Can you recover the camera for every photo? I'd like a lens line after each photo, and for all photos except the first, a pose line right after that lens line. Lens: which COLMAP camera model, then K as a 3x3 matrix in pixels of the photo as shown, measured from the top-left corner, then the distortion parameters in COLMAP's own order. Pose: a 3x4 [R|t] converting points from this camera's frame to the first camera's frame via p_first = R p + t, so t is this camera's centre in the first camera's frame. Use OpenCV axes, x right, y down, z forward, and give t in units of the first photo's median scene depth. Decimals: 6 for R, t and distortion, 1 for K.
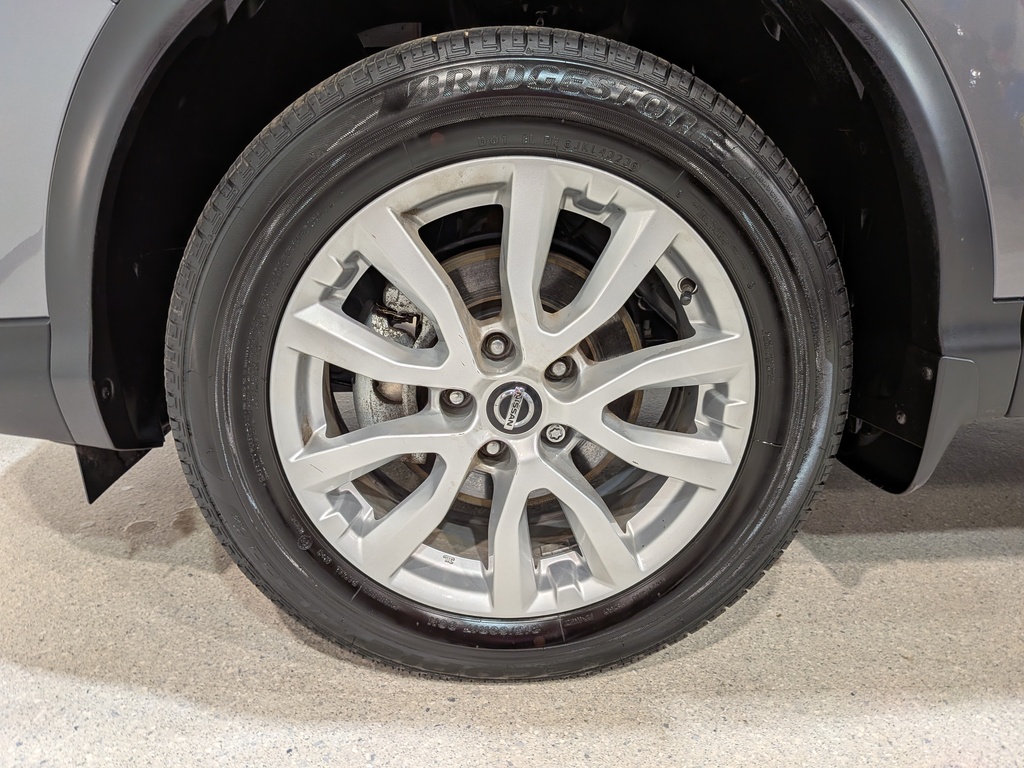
lens RADIAL K [[723.4, 0, 500.8], [0, 723.4, 385.3], [0, 0, 1]] dist [0.092375, -0.164800]
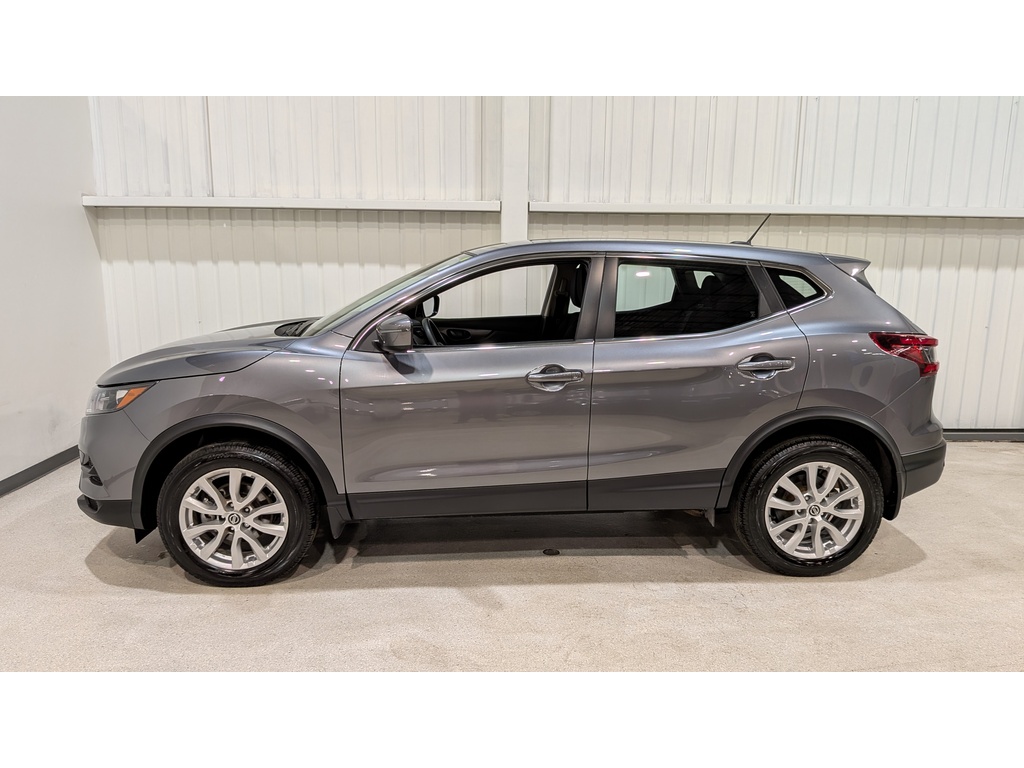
lens RADIAL K [[728.1, 0, 508.4], [0, 728.1, 385.8], [0, 0, 1]] dist [0.082727, -0.156200]
pose [[0.999984, -0.004524, 0.003349, 1.672117], [0.004899, 0.992482, -0.122291, -0.219585], [-0.002771, 0.122306, 0.992489, -3.554399]]
